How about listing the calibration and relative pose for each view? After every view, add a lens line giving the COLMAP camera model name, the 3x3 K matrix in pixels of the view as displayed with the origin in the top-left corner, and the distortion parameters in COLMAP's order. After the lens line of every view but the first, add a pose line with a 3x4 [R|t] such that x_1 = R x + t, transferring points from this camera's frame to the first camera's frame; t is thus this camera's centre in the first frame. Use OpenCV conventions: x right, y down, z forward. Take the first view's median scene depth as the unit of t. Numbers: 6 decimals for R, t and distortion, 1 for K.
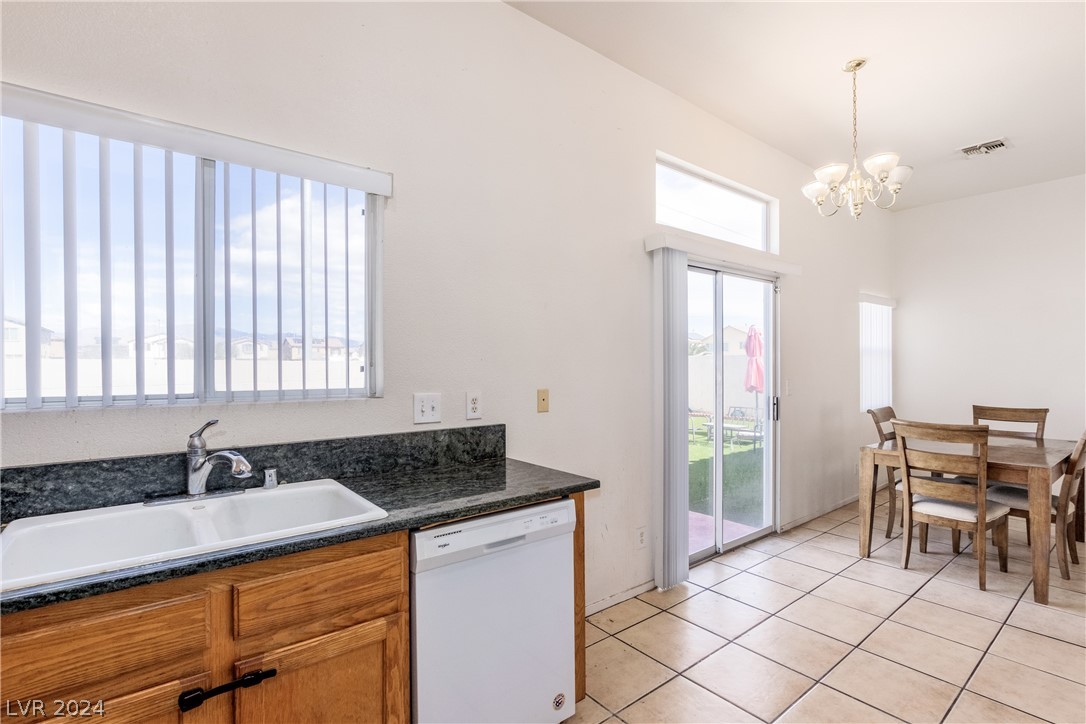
lens RADIAL K [[513.9, 0, 546.7], [0, 513.9, 366.6], [0, 0, 1]] dist [-0.004989, -0.000568]
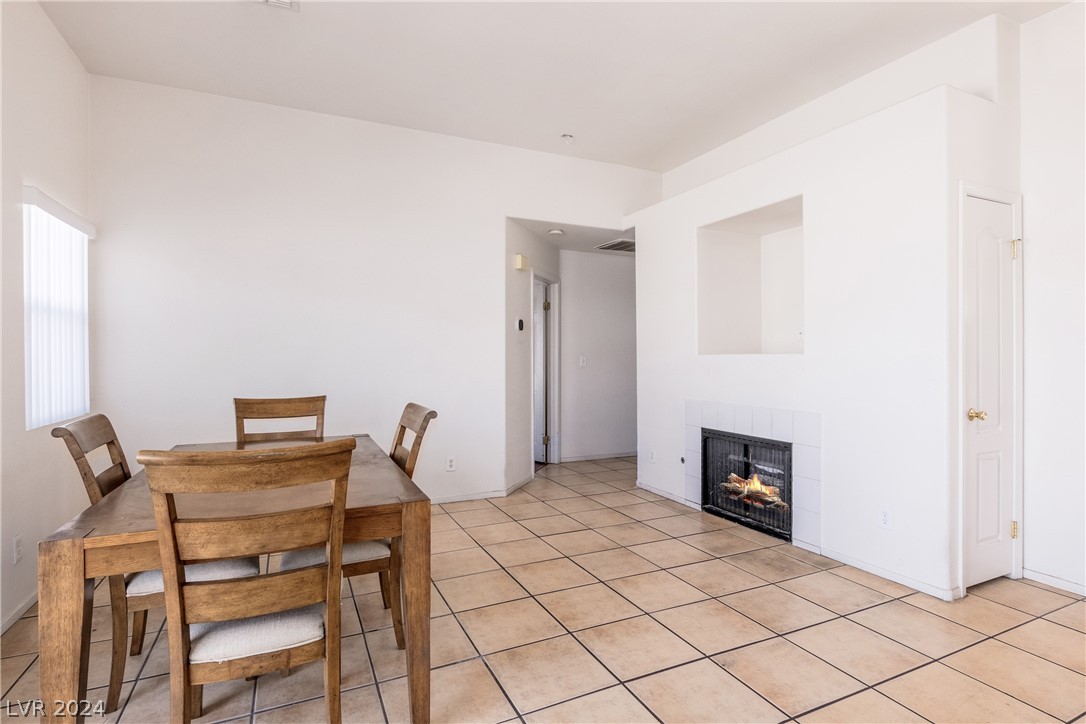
lens RADIAL K [[546.3, 0, 549.7], [0, 546.3, 359.3], [0, 0, 1]] dist [-0.002944, -0.001008]
pose [[0.241379, -0.006546, 0.970409, 0.334583], [0.006494, 0.999966, 0.005130, 0.031644], [-0.970409, 0.005064, 0.241413, 0.571143]]
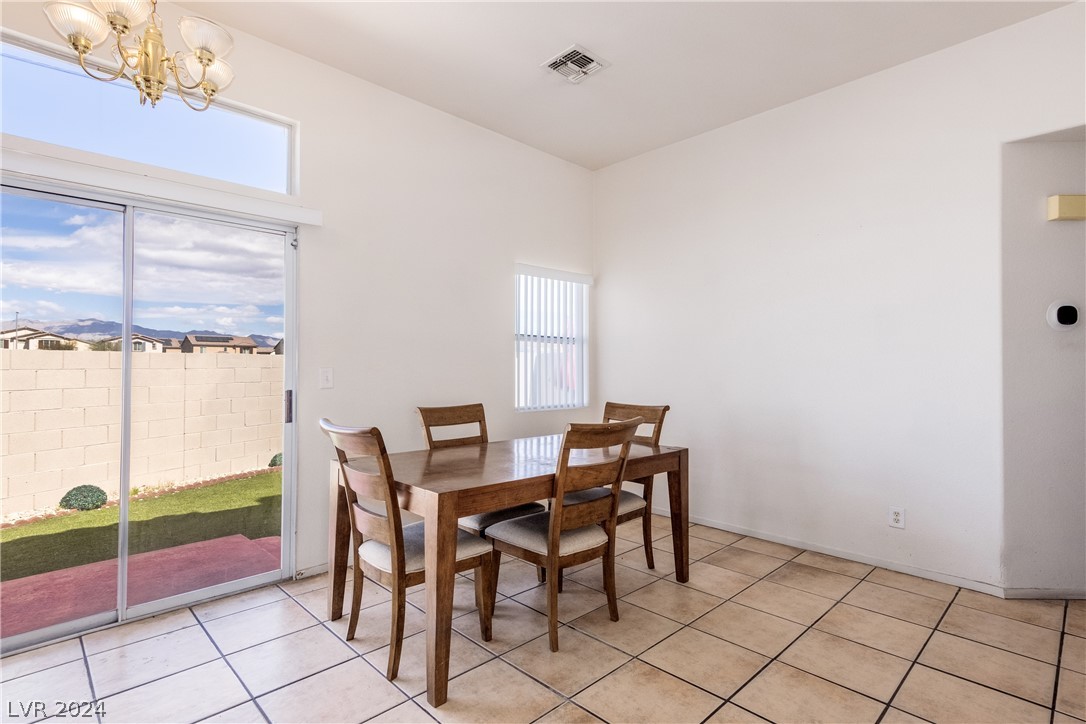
lens RADIAL K [[531.8, 0, 543.0], [0, 531.8, 362.0], [0, 0, 1]] dist [0.034017, -0.000263]
pose [[0.996368, 0.002134, 0.085124, 0.840825], [-0.001168, 0.999934, -0.011391, 0.028940], [-0.085142, 0.011251, 0.996305, 0.240450]]
